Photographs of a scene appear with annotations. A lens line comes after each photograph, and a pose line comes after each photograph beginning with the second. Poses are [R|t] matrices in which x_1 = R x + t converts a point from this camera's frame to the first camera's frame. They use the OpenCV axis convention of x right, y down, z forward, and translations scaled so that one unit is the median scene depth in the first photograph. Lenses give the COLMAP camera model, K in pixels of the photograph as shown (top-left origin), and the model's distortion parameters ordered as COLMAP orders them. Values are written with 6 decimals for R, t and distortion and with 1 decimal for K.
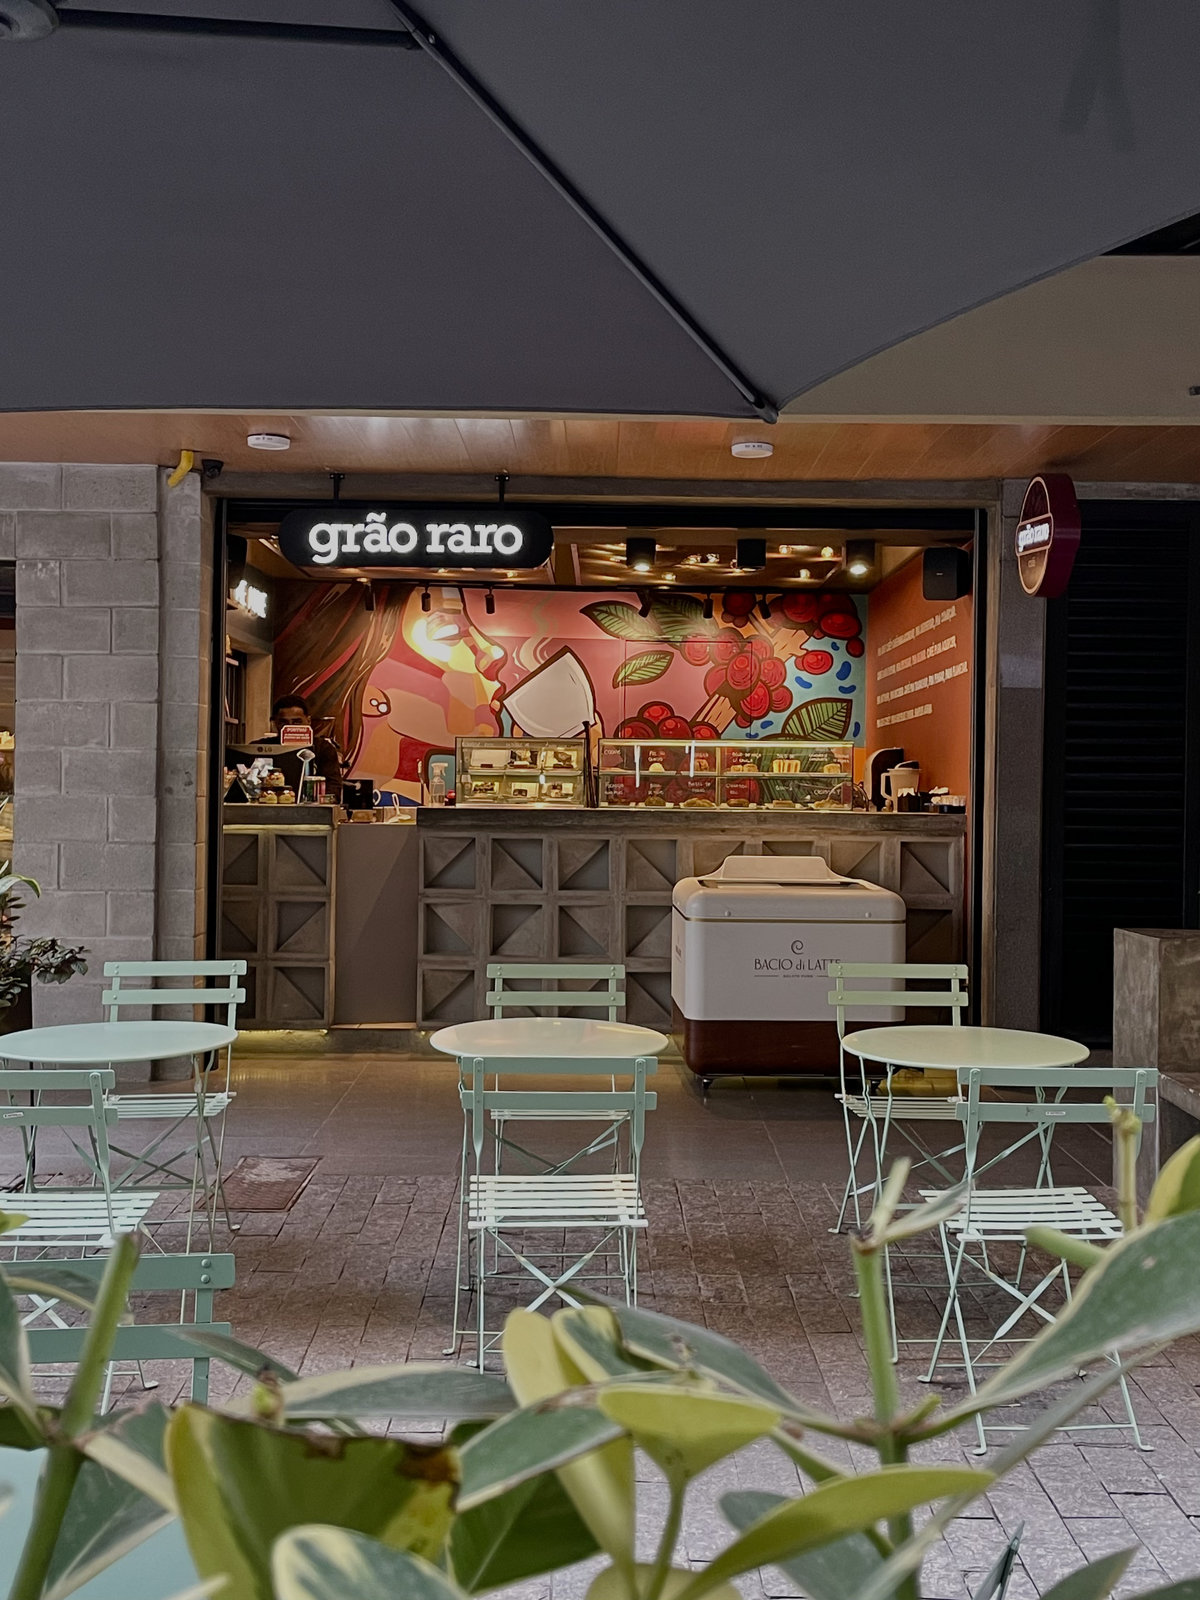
lens RADIAL K [[1842.3, 0, 598.2], [0, 1842.3, 804.4], [0, 0, 1]] dist [0.109443, 0.000000]
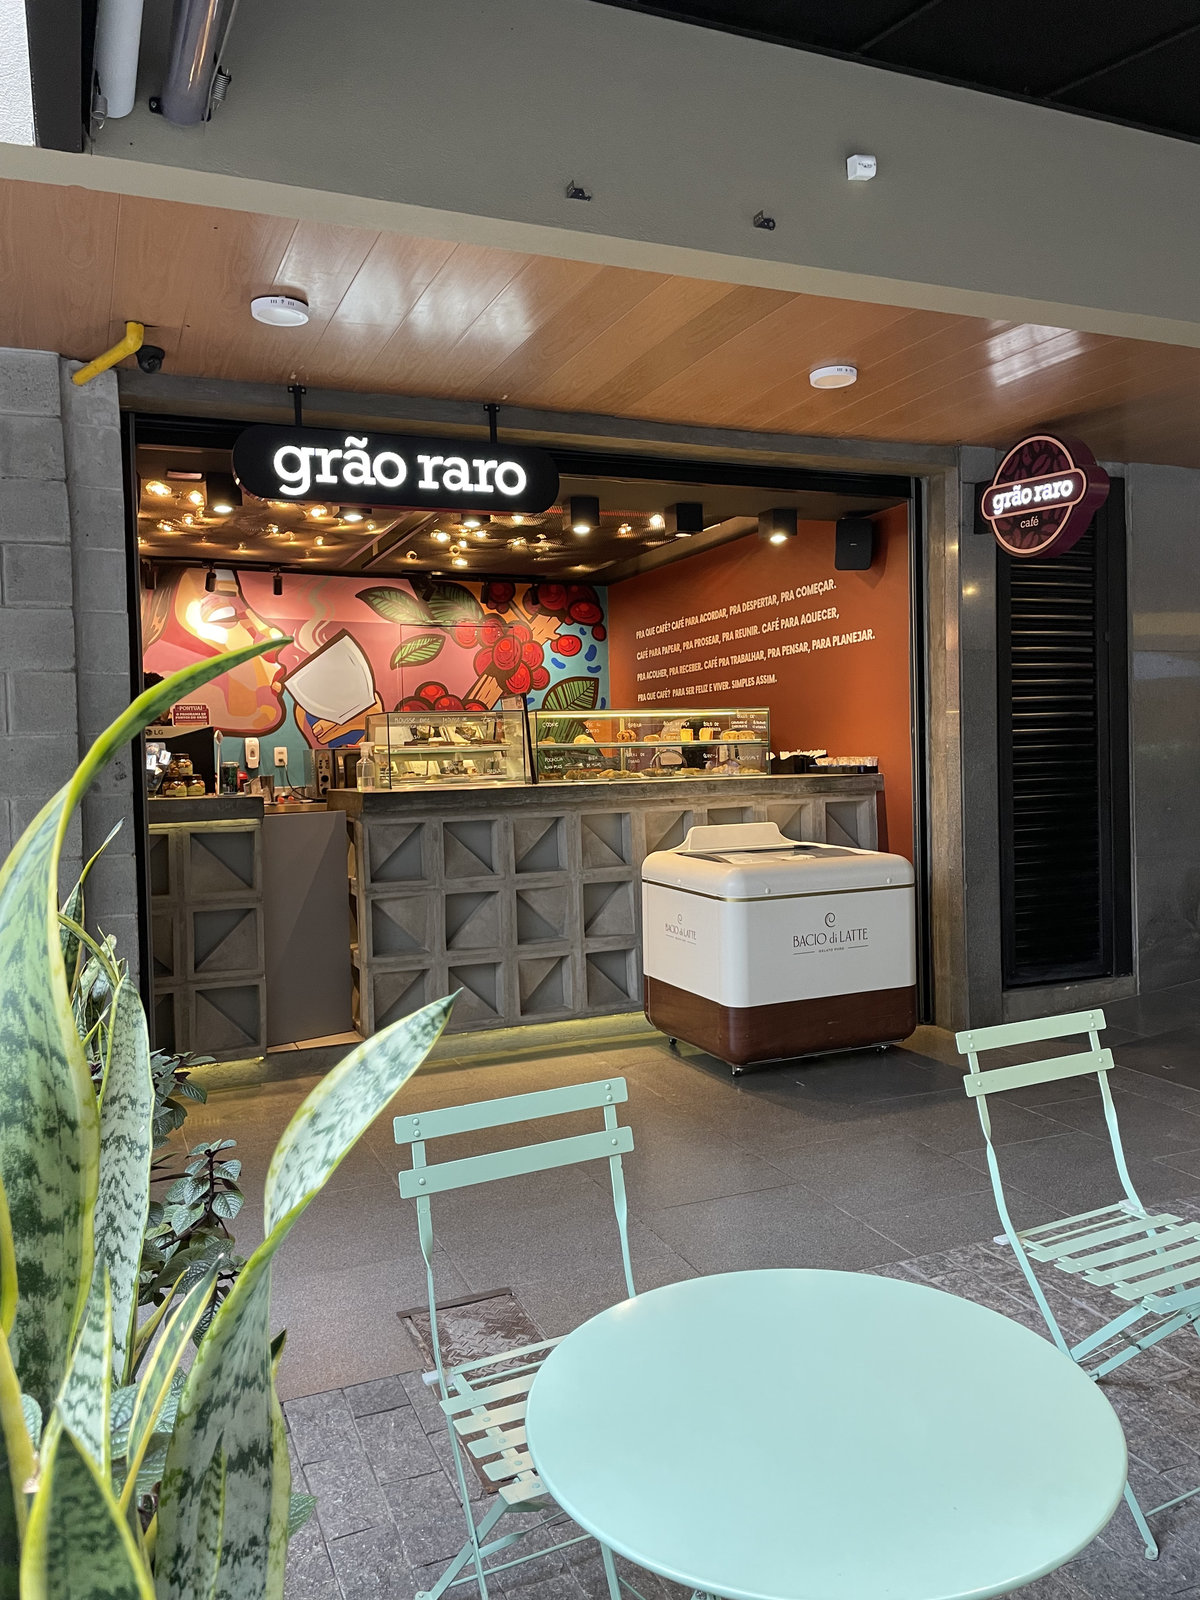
lens RADIAL K [[1214.2, 0, 600.2], [0, 1214.2, 793.1], [0, 0, 1]] dist [0.087076, -0.101009]
pose [[0.917366, -0.048960, 0.395022, -0.222109], [0.040351, 0.998733, 0.030077, -0.010871], [-0.395994, -0.011652, 0.918179, 0.418086]]
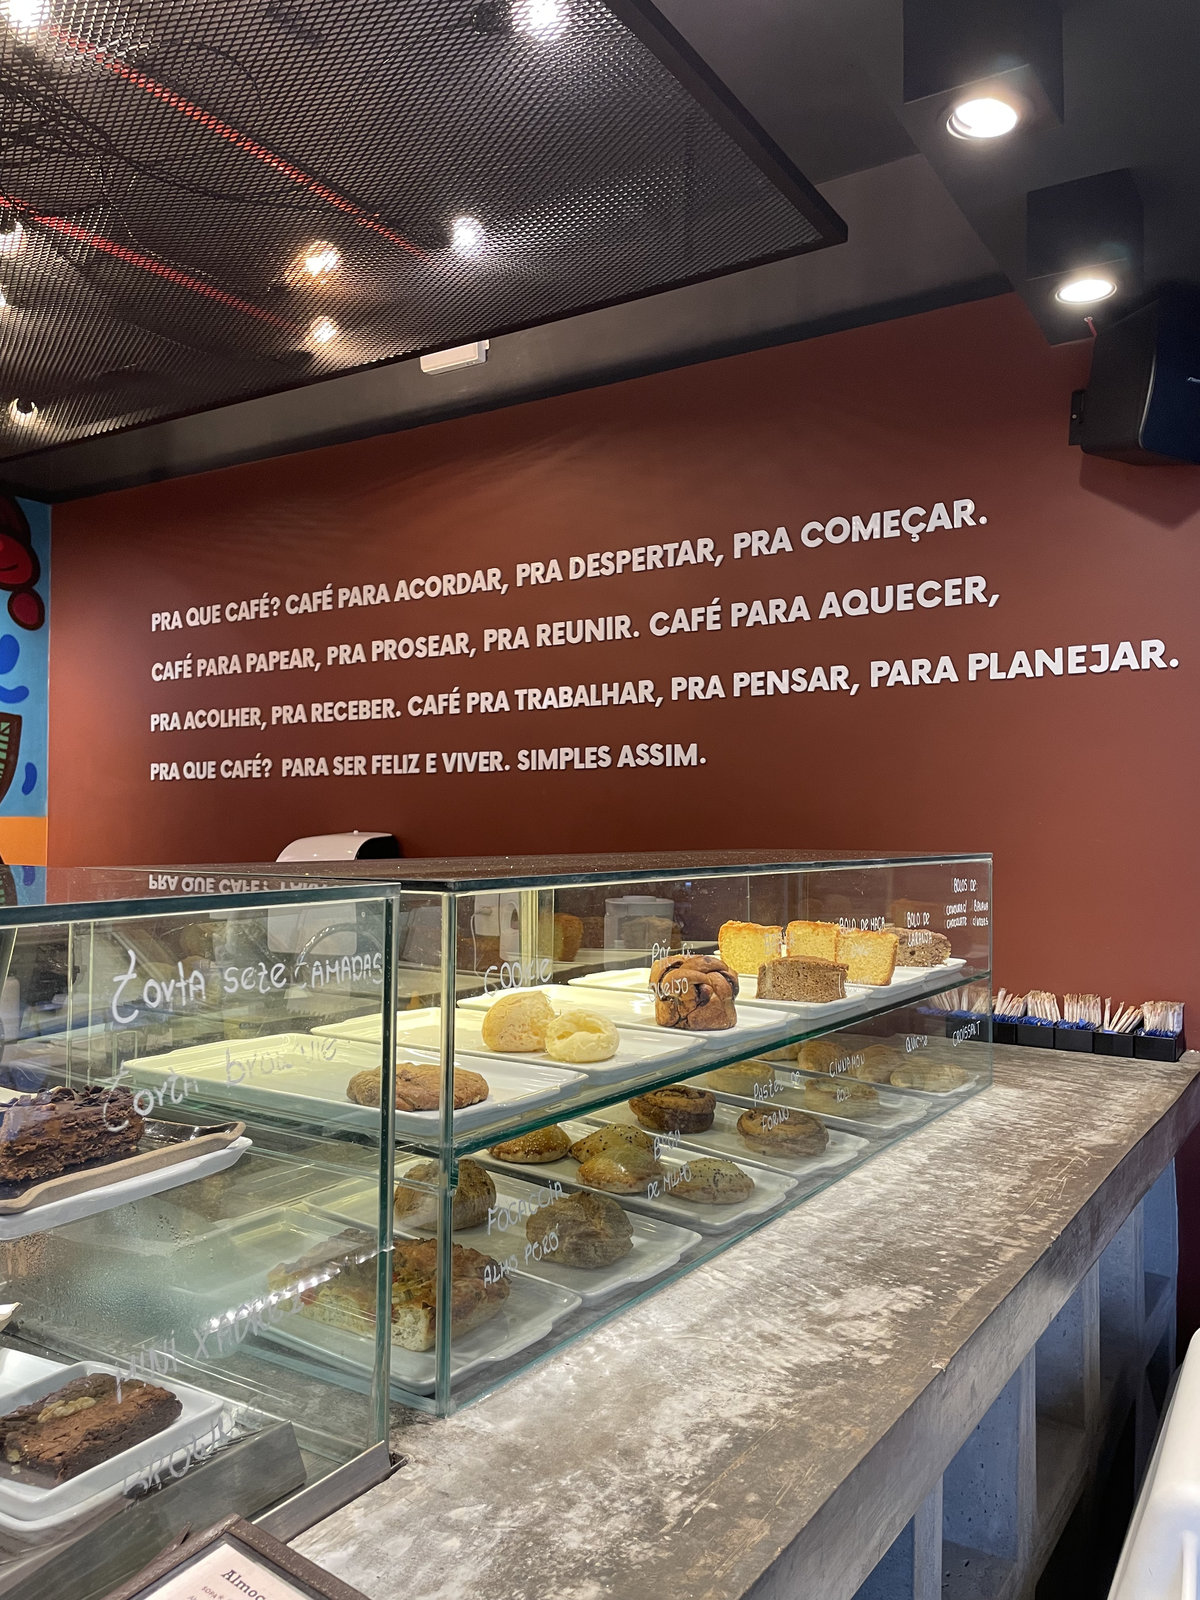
lens RADIAL K [[1214.2, 0, 589.0], [0, 1214.2, 811.9], [0, 0, 1]] dist [0.087076, -0.101009]
pose [[0.537538, 0.001713, 0.843238, -0.072039], [0.002067, 0.999992, -0.003349, -0.041644], [-0.843237, 0.003543, 0.537531, 0.960090]]
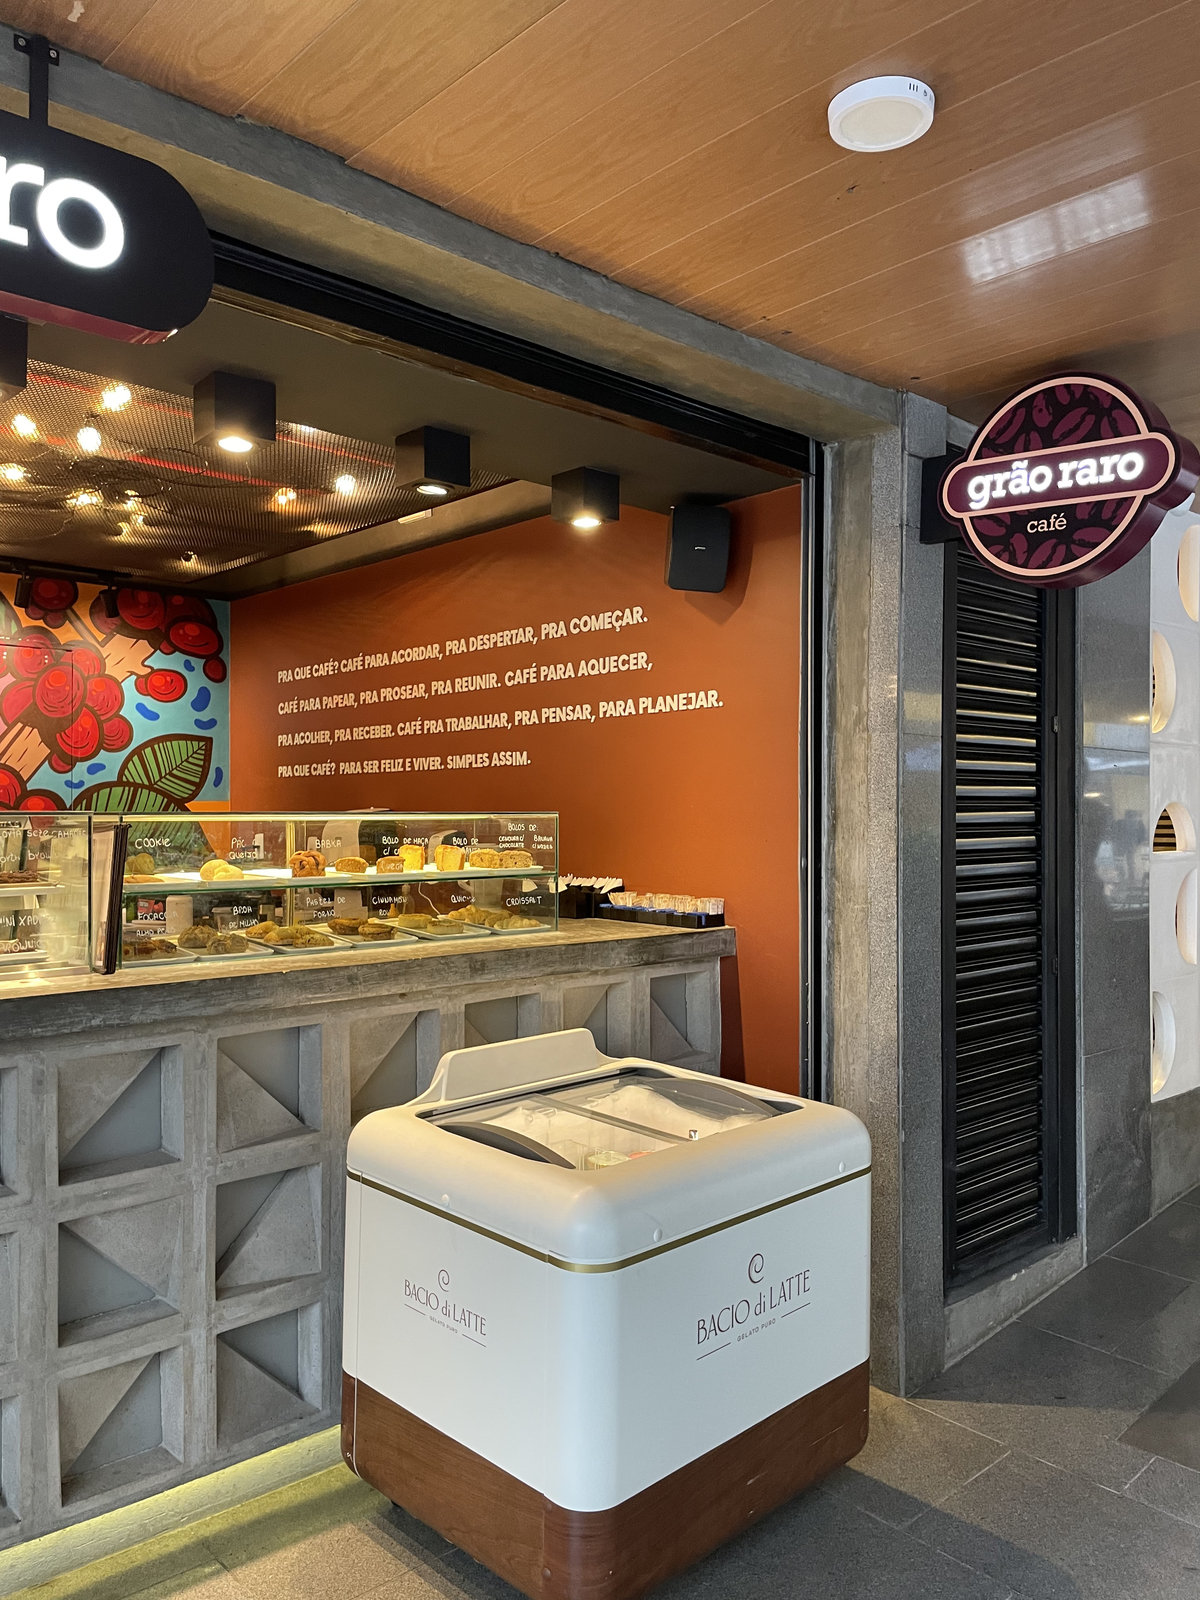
lens RADIAL K [[1214.2, 0, 612.2], [0, 1214.2, 807.0], [0, 0, 1]] dist [0.087076, -0.101009]
pose [[0.728508, -0.008243, 0.684988, -0.118960], [0.010499, 0.999945, 0.000867, -0.036843], [-0.684957, 0.006560, 0.728554, 0.711945]]
